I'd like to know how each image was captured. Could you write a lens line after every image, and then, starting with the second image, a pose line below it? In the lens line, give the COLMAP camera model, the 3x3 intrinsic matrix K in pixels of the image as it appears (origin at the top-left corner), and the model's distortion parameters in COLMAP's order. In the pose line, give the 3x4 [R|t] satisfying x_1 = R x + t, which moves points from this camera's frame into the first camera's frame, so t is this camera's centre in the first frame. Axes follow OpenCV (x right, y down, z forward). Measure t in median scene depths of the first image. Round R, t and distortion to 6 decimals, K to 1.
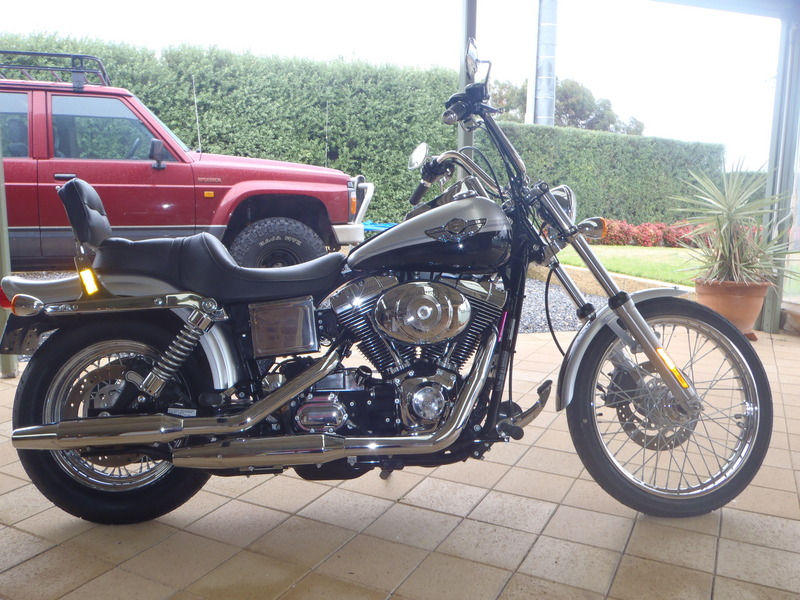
lens RADIAL K [[697.4, 0, 400.0], [0, 697.4, 300.0], [0, 0, 1]] dist [0.285867, -0.001438]
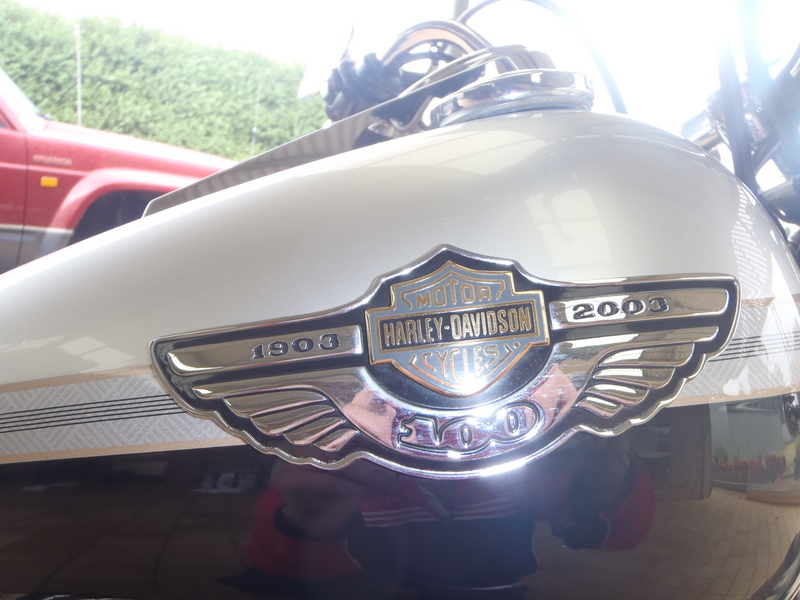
lens RADIAL K [[661.6, 0, 400.0], [0, 661.6, 300.0], [0, 0, 1]] dist [-0.098193, 0.140599]
pose [[0.992101, 0.108117, 0.063606, 0.021316], [-0.105701, 0.993584, -0.040217, -0.032665], [-0.067546, 0.033176, 0.997164, 0.255402]]
